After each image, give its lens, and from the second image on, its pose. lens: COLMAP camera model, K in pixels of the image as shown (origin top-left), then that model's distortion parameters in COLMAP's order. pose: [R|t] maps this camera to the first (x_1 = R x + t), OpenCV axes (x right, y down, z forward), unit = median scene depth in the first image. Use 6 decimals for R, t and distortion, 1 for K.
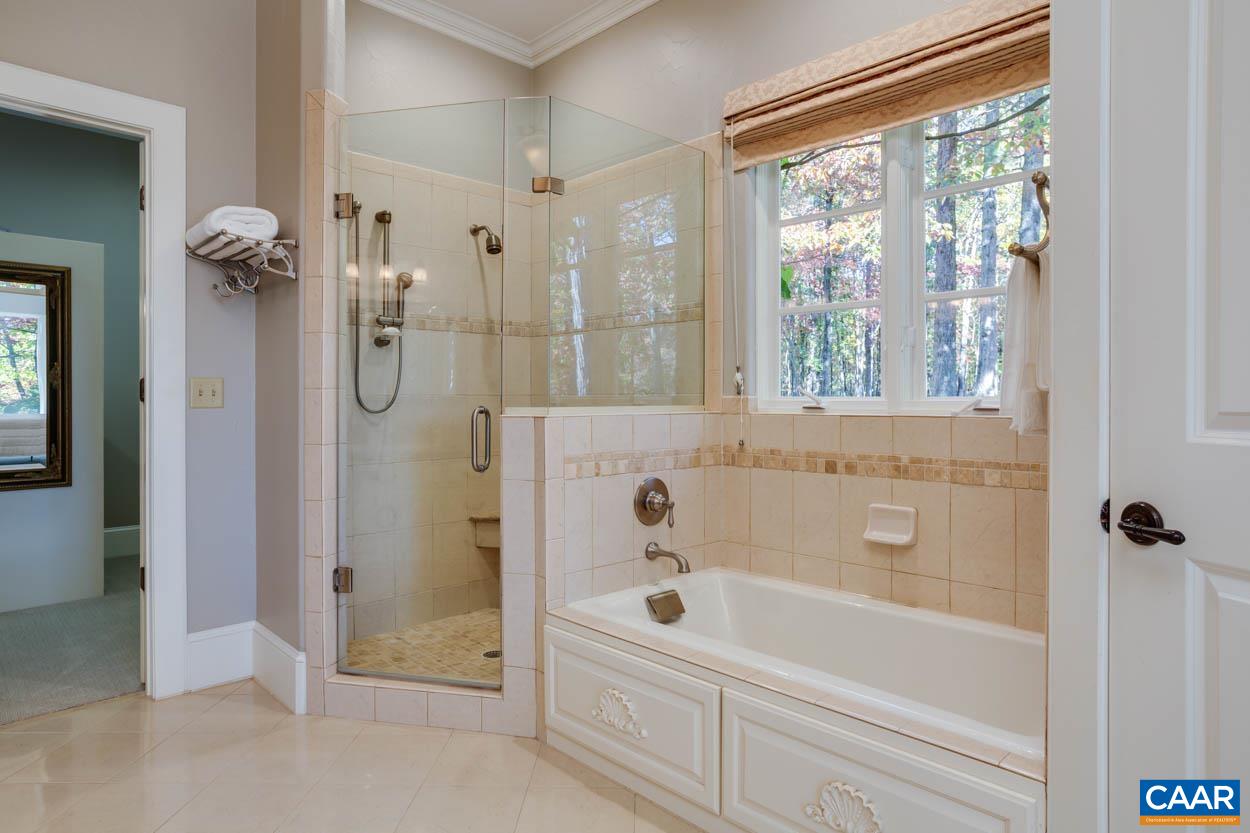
lens RADIAL K [[748.7, 0, 626.0], [0, 748.7, 398.4], [0, 0, 1]] dist [-0.005693, 0.001640]
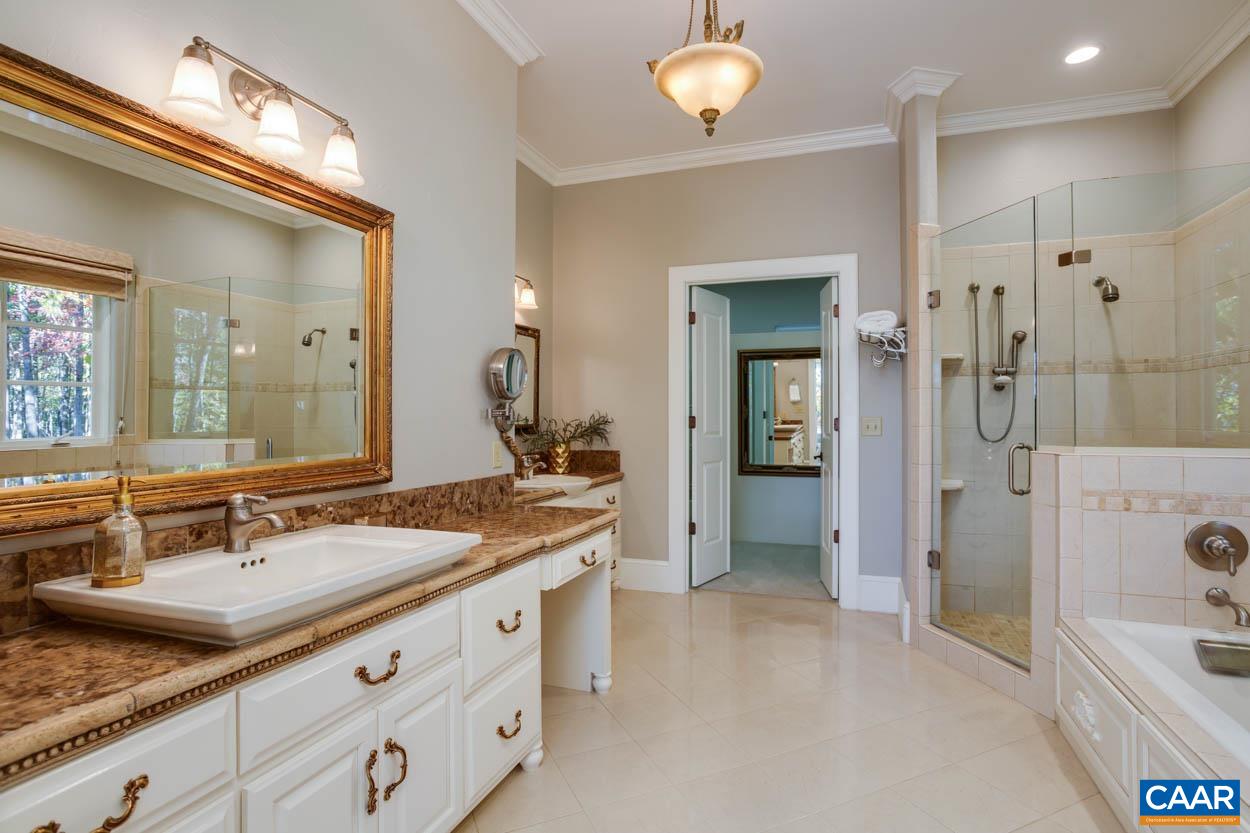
lens RADIAL K [[611.7, 0, 625.0], [0, 611.7, 416.5], [0, 0, 1]] dist [0.000548, 0.000223]
pose [[0.432087, -0.001808, -0.901830, 0.418479], [0.003012, 0.999995, -0.000561, -0.033099], [0.901827, -0.002474, 0.432091, -0.041510]]
